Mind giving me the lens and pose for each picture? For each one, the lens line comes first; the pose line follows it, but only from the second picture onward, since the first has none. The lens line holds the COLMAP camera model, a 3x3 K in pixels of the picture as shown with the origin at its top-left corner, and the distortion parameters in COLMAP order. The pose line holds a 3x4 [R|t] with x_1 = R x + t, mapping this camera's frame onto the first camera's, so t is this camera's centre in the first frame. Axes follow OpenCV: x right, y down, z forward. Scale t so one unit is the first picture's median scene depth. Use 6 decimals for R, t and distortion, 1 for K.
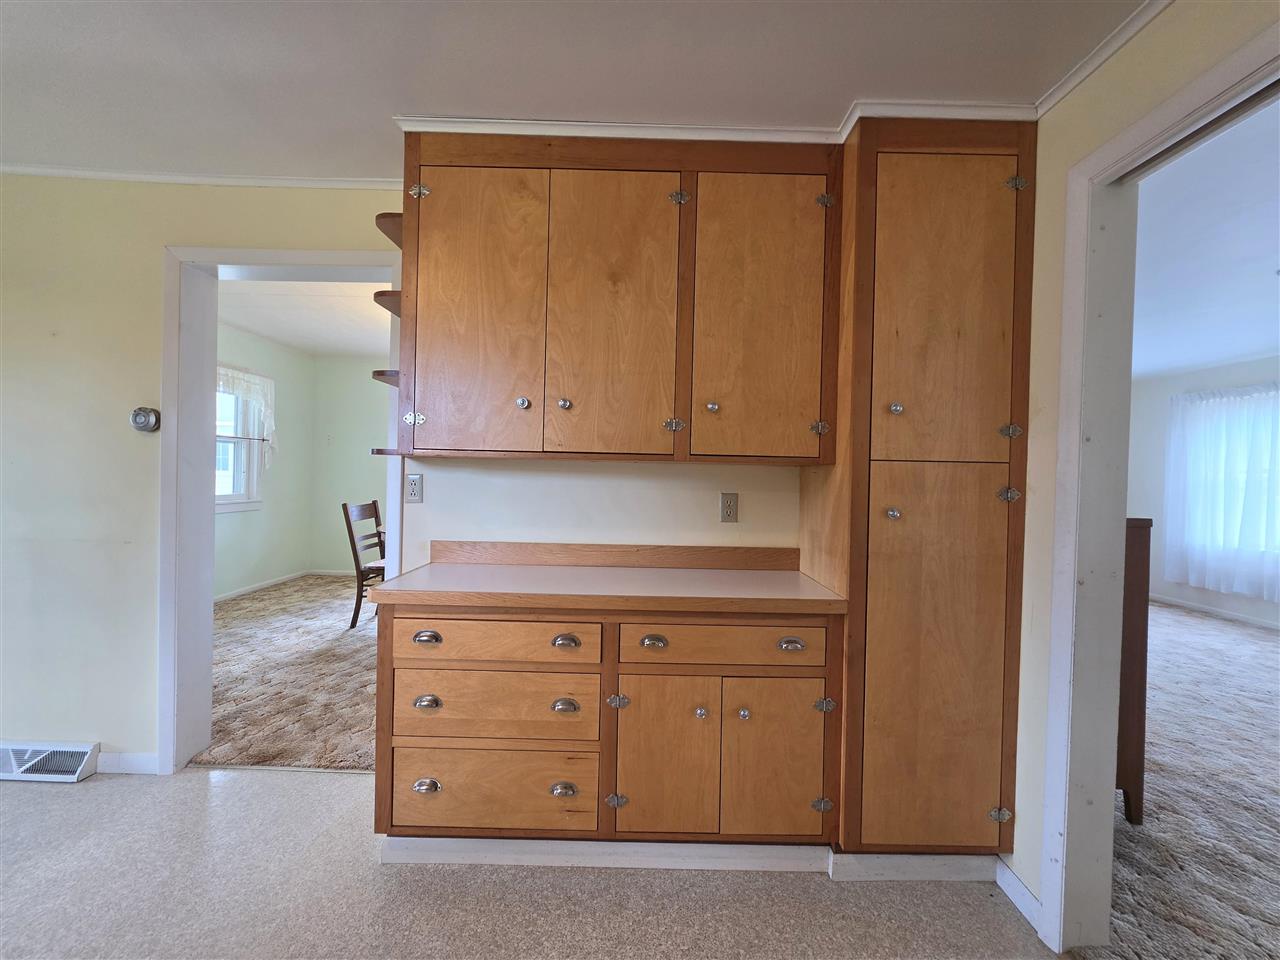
lens RADIAL K [[511.5, 0, 639.8], [0, 511.5, 479.0], [0, 0, 1]] dist [0.001636, 0.000189]
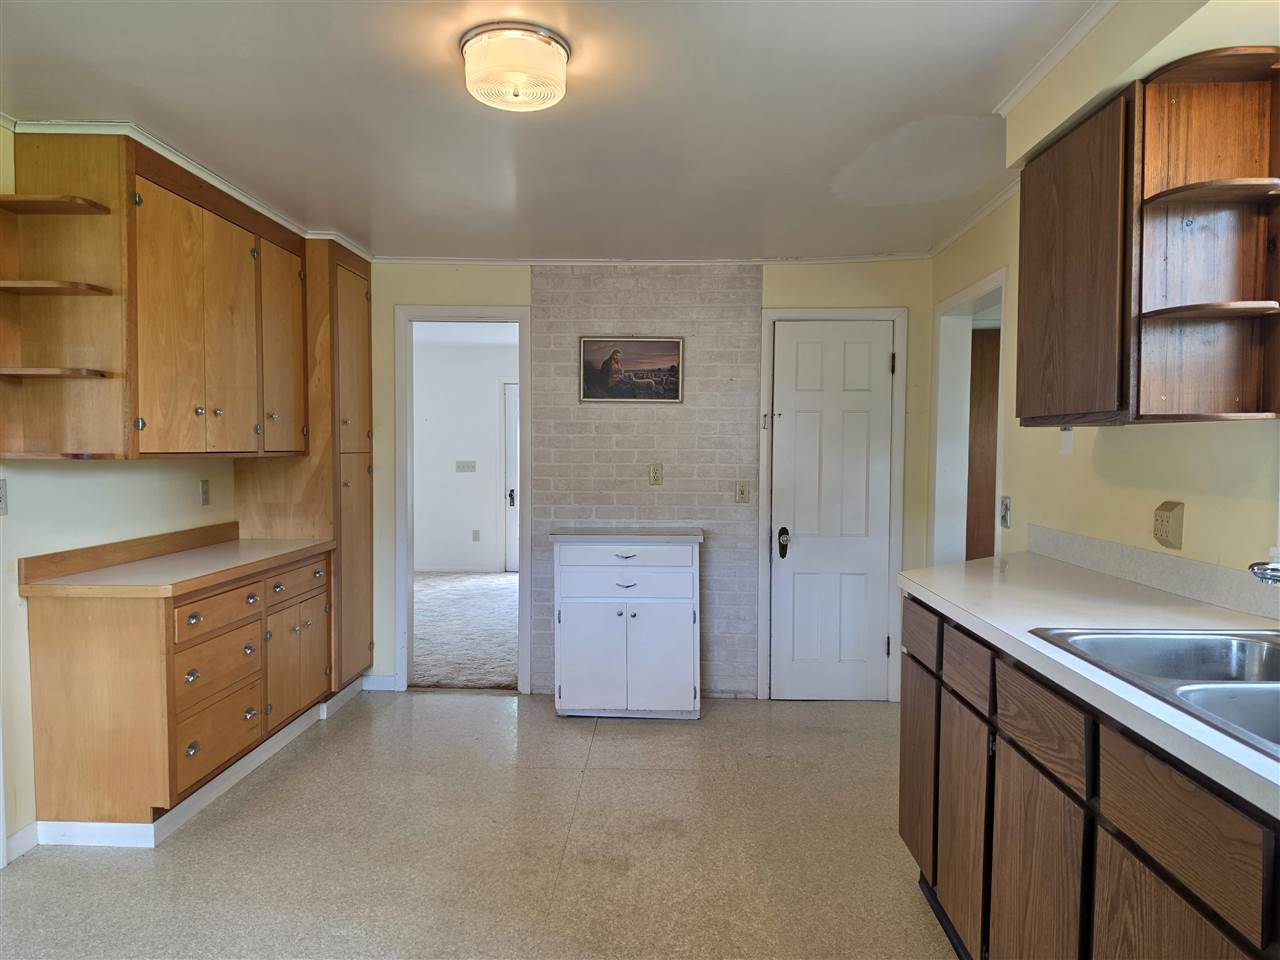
lens RADIAL K [[858.0, 0, 641.2], [0, 858.0, 481.3], [0, 0, 1]] dist [0.000061, 0.000053]
pose [[0.037008, -0.059356, 0.997551, -1.739316], [-0.000710, 0.998233, 0.059423, -0.085777], [-0.999315, -0.002907, 0.036900, -0.052029]]
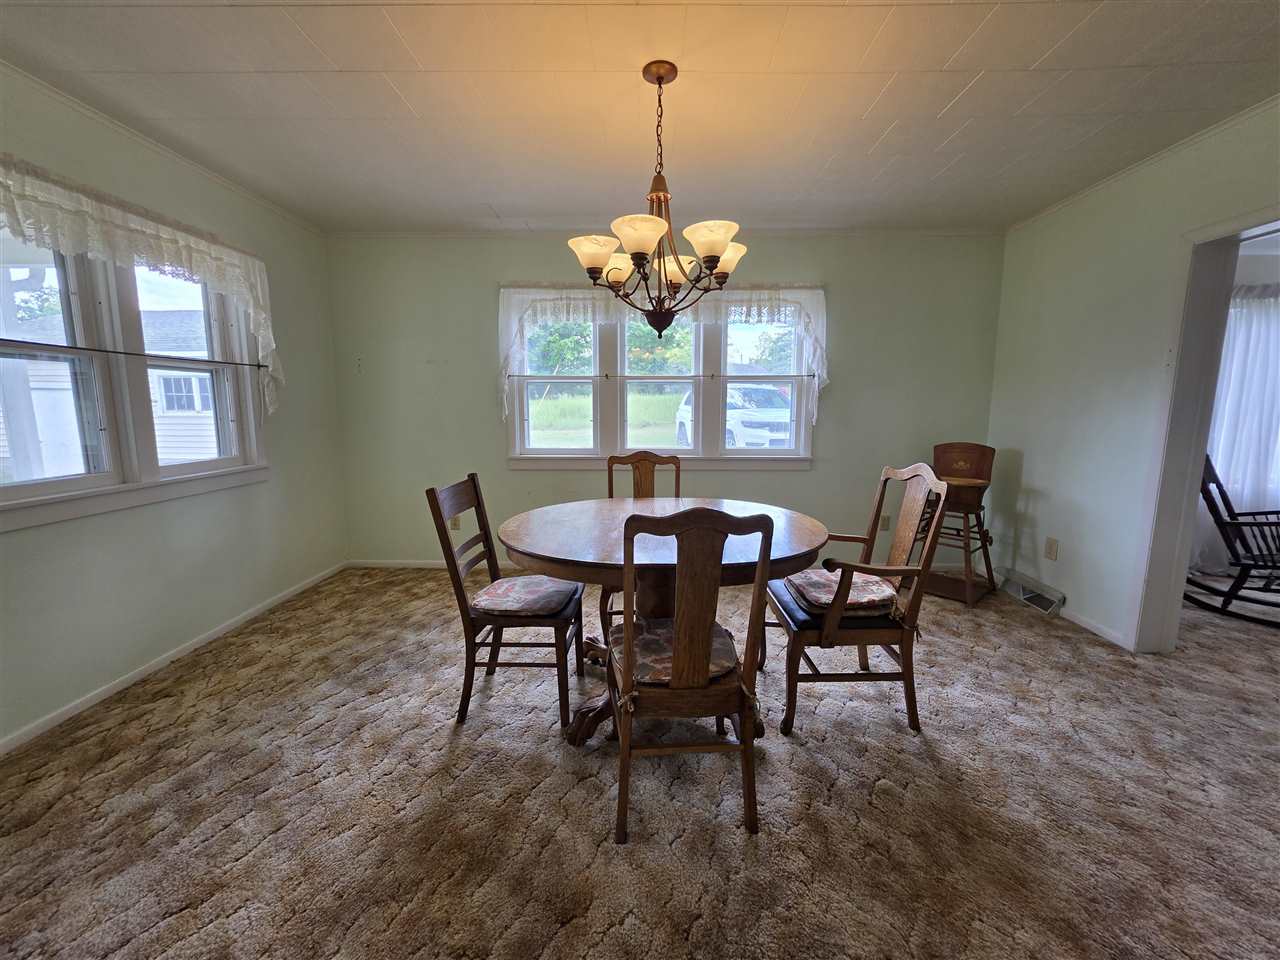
lens RADIAL K [[511.5, 0, 641.0], [0, 511.5, 478.3], [0, 0, 1]] dist [0.001636, 0.000189]
pose [[0.999773, -0.014113, -0.015981, -0.305312], [0.016122, 0.990912, 0.133541, -0.020039], [0.013951, -0.133769, 0.990914, 0.430338]]
